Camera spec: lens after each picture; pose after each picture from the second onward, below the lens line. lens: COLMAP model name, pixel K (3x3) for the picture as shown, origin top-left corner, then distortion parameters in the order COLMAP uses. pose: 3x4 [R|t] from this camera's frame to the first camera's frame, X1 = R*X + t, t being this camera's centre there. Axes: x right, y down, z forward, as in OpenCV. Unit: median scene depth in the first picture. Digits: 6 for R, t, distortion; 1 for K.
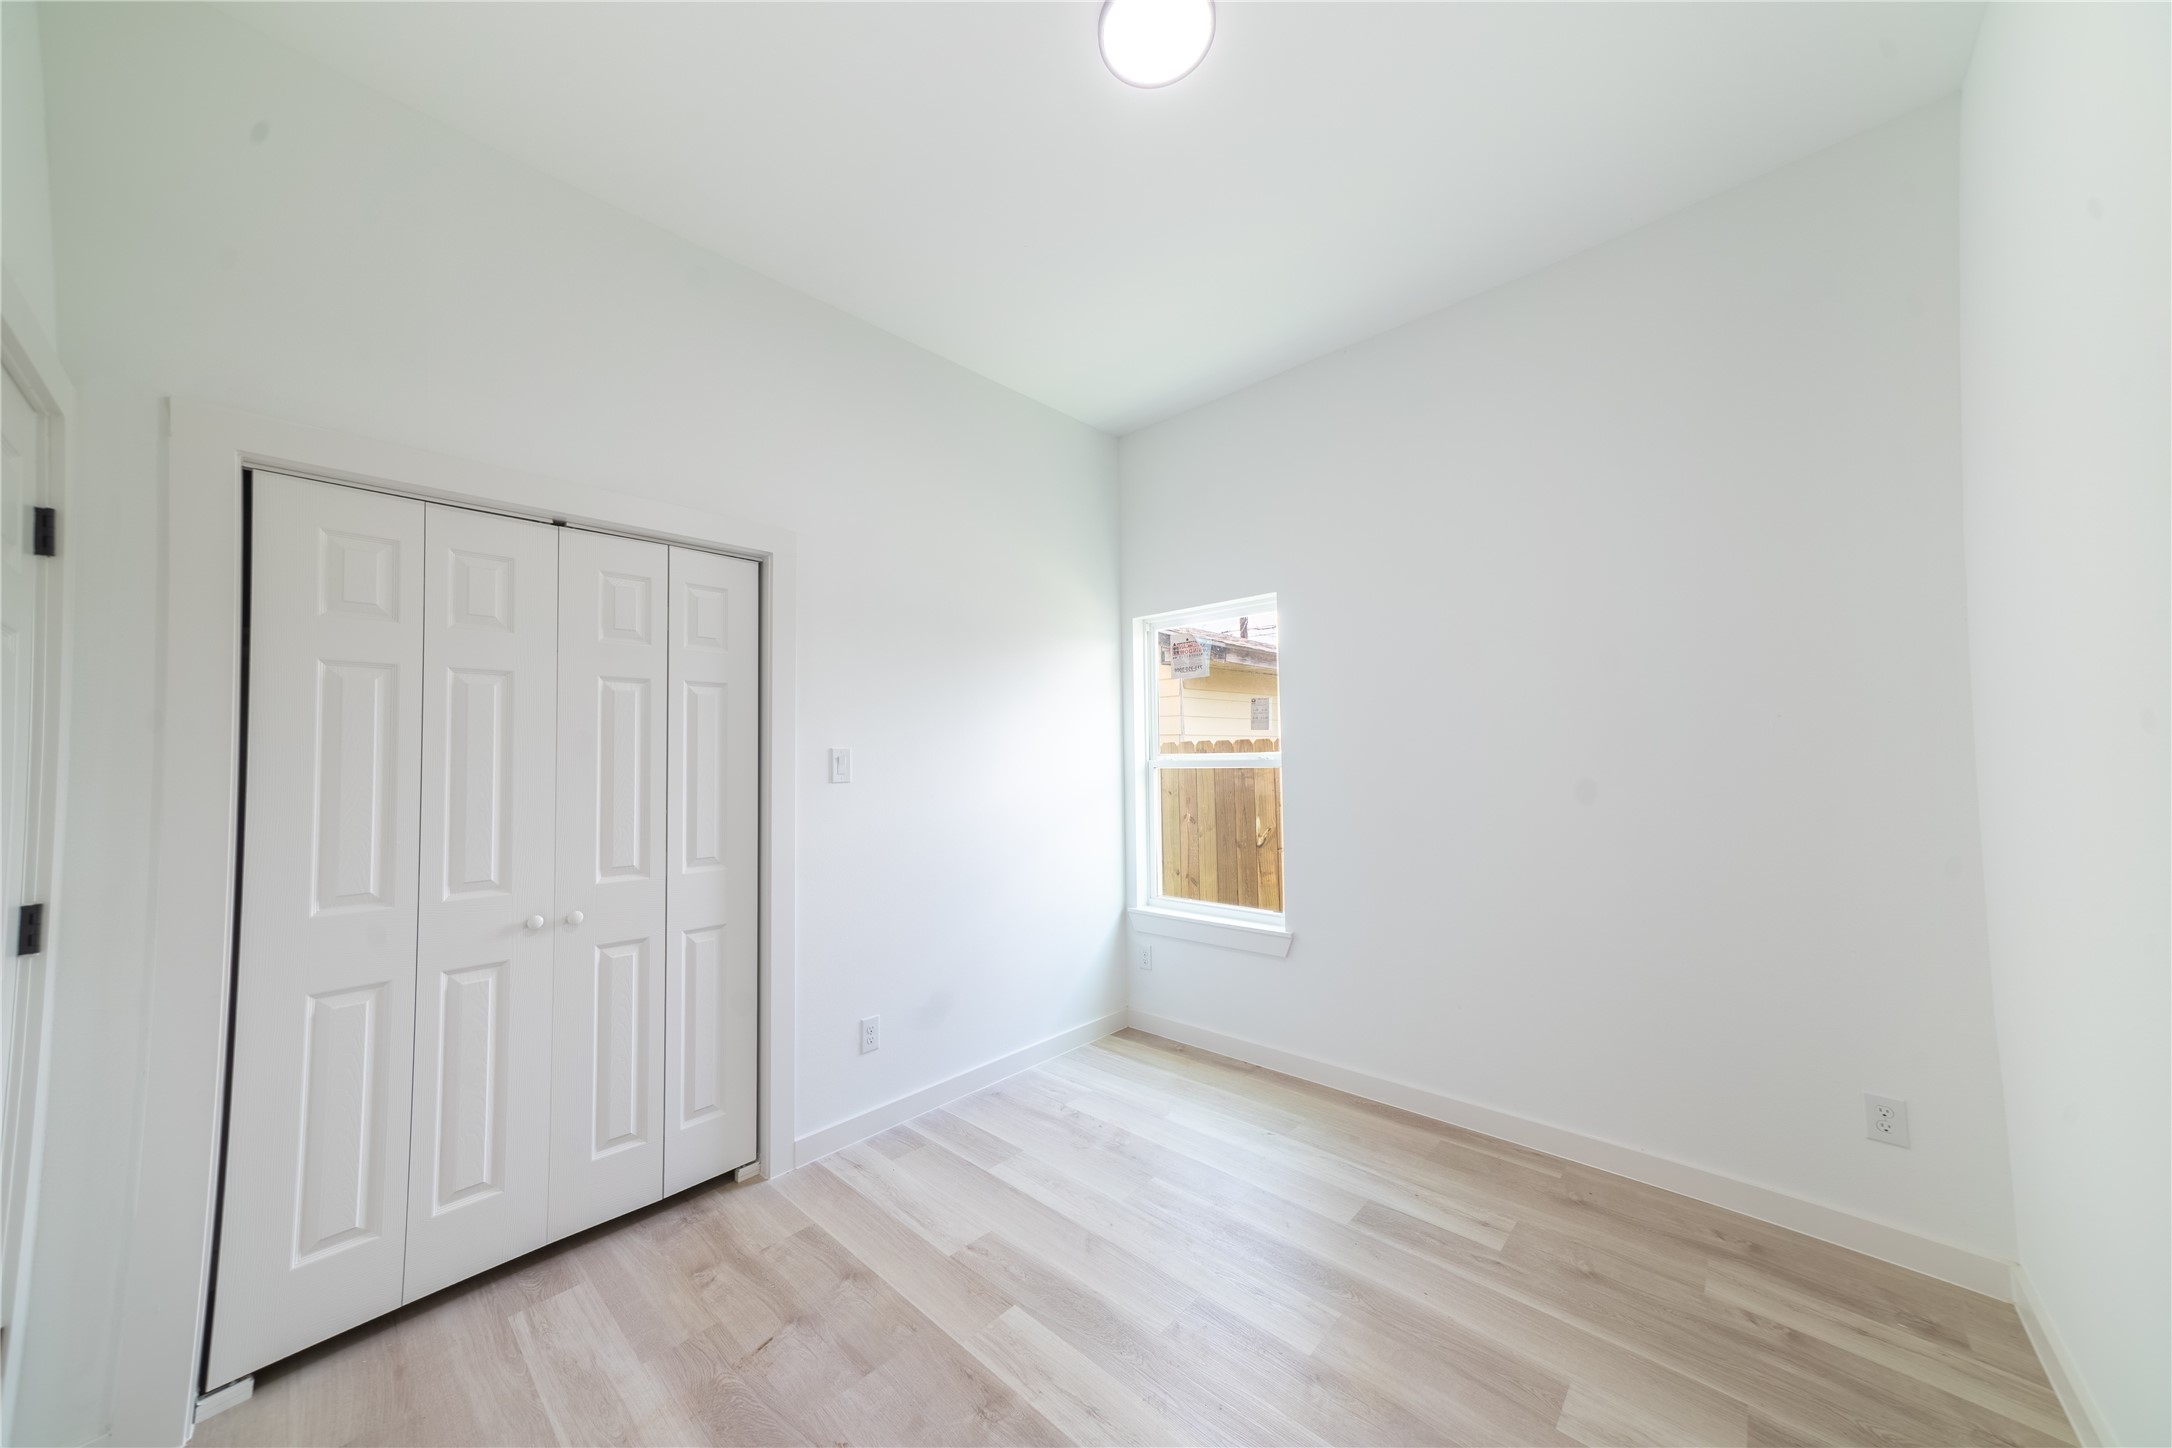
lens RADIAL K [[721.1, 0, 1157.9], [0, 721.1, 707.5], [0, 0, 1]] dist [0.000469, 0.000158]
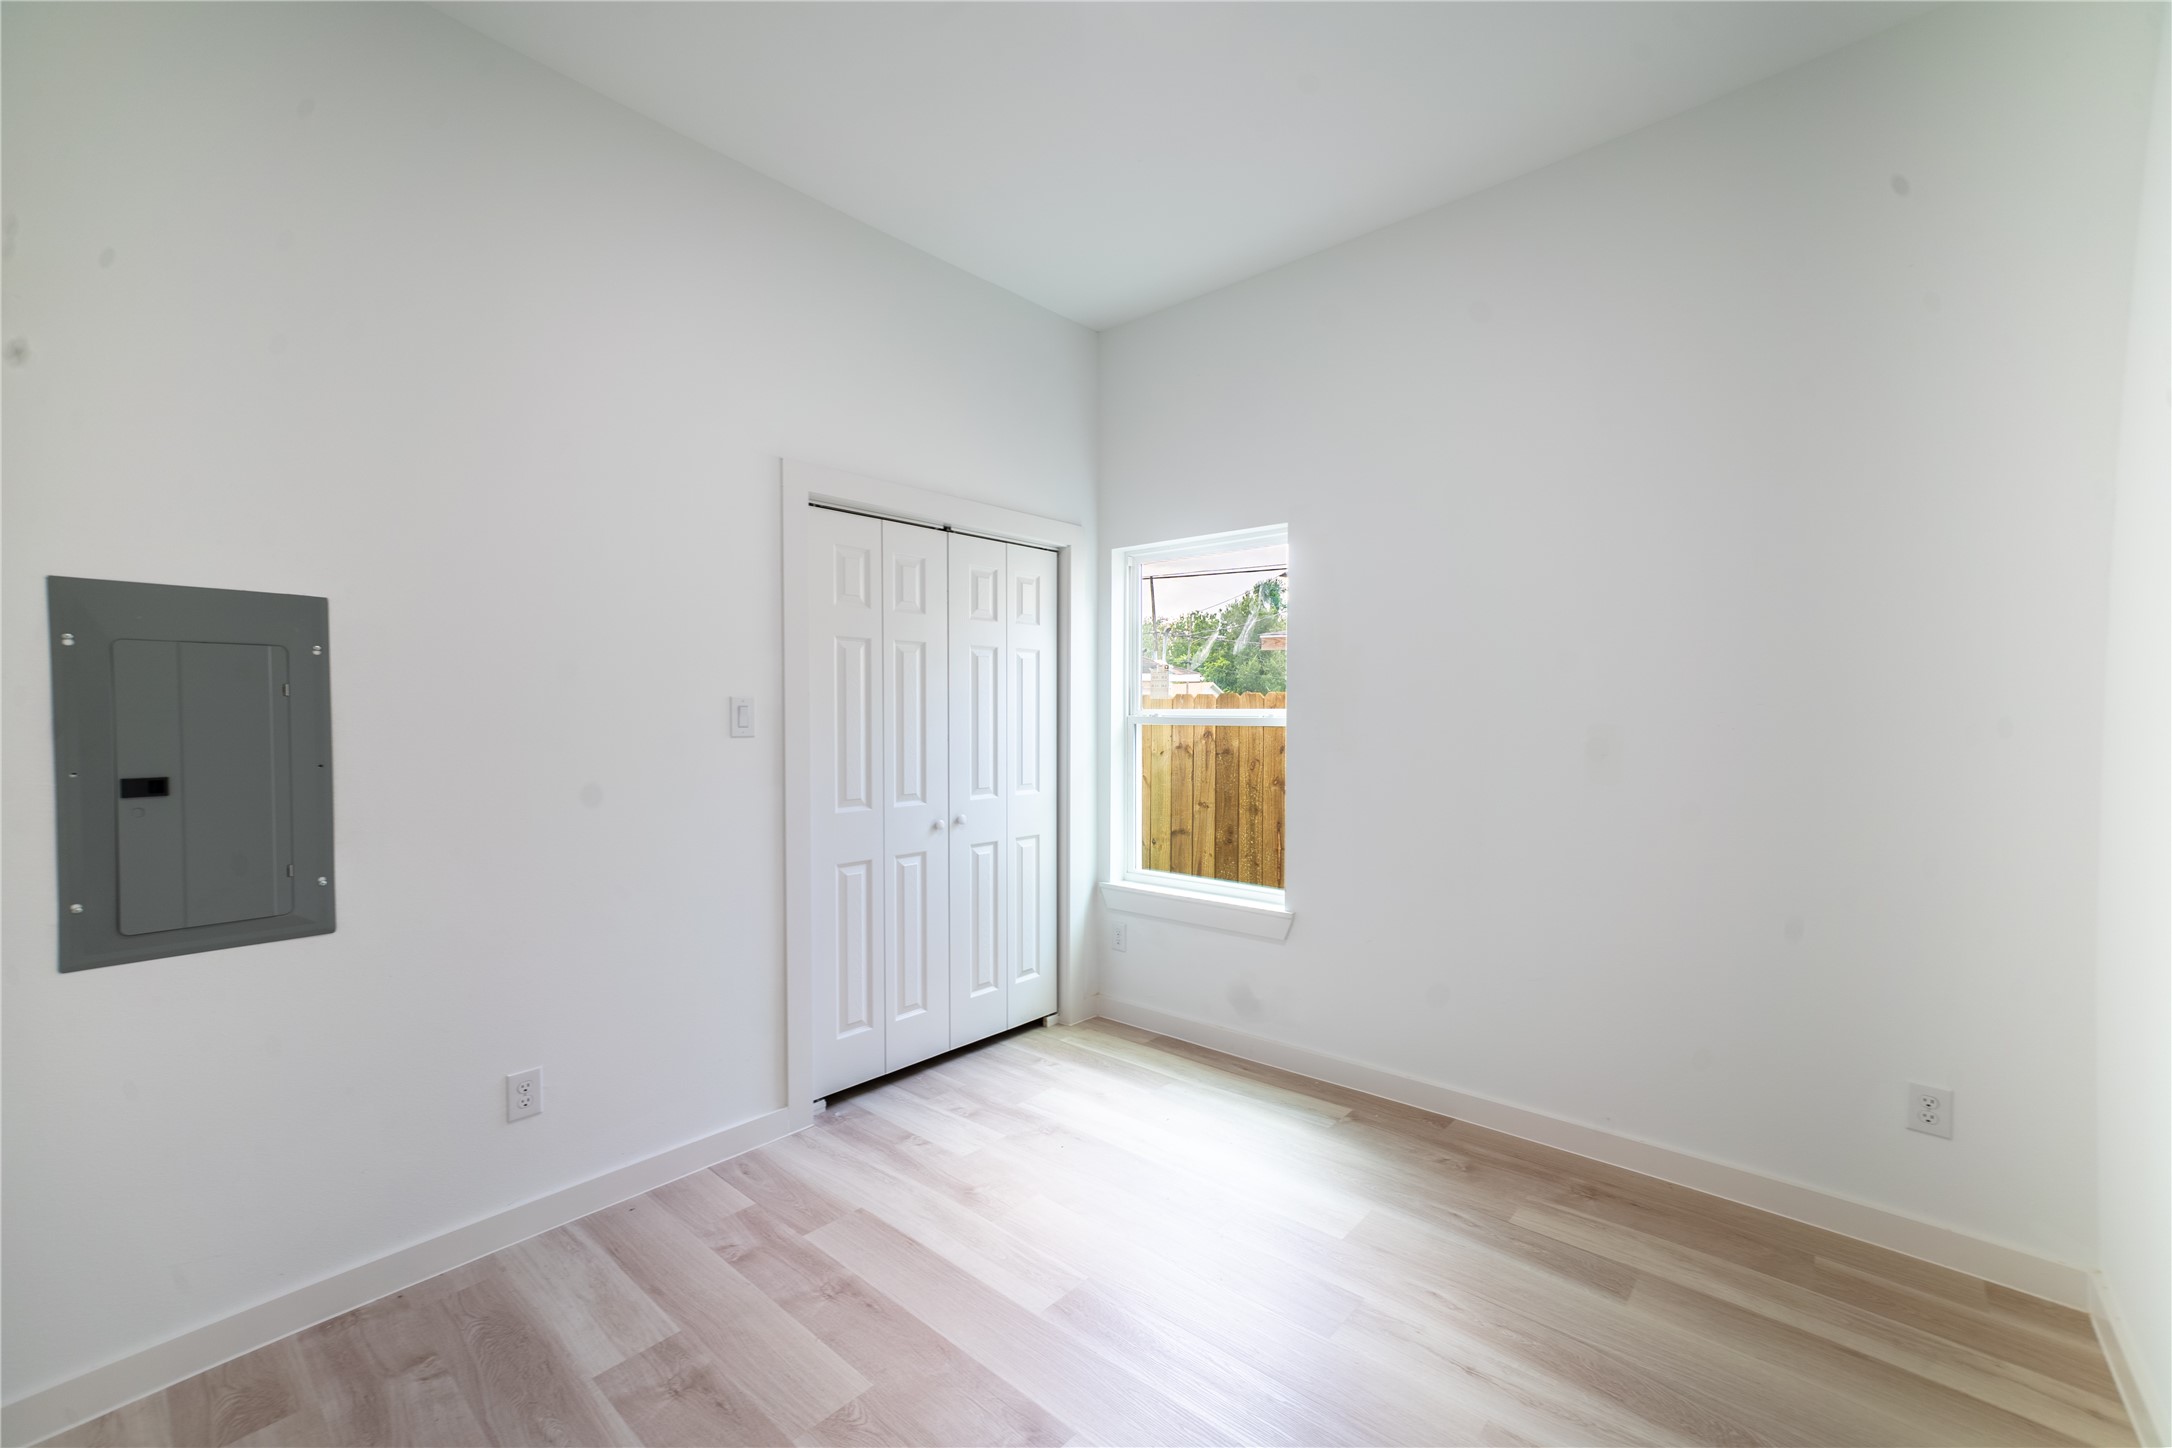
lens RADIAL K [[878.9, 0, 1086.0], [0, 878.9, 724.0], [0, 0, 1]] dist [-0.001524, -0.000279]
pose [[0.999464, 0.014868, -0.029176, -0.128466], [-0.012416, 0.996515, 0.082485, -0.009000], [0.030301, -0.082078, 0.996165, -0.155476]]
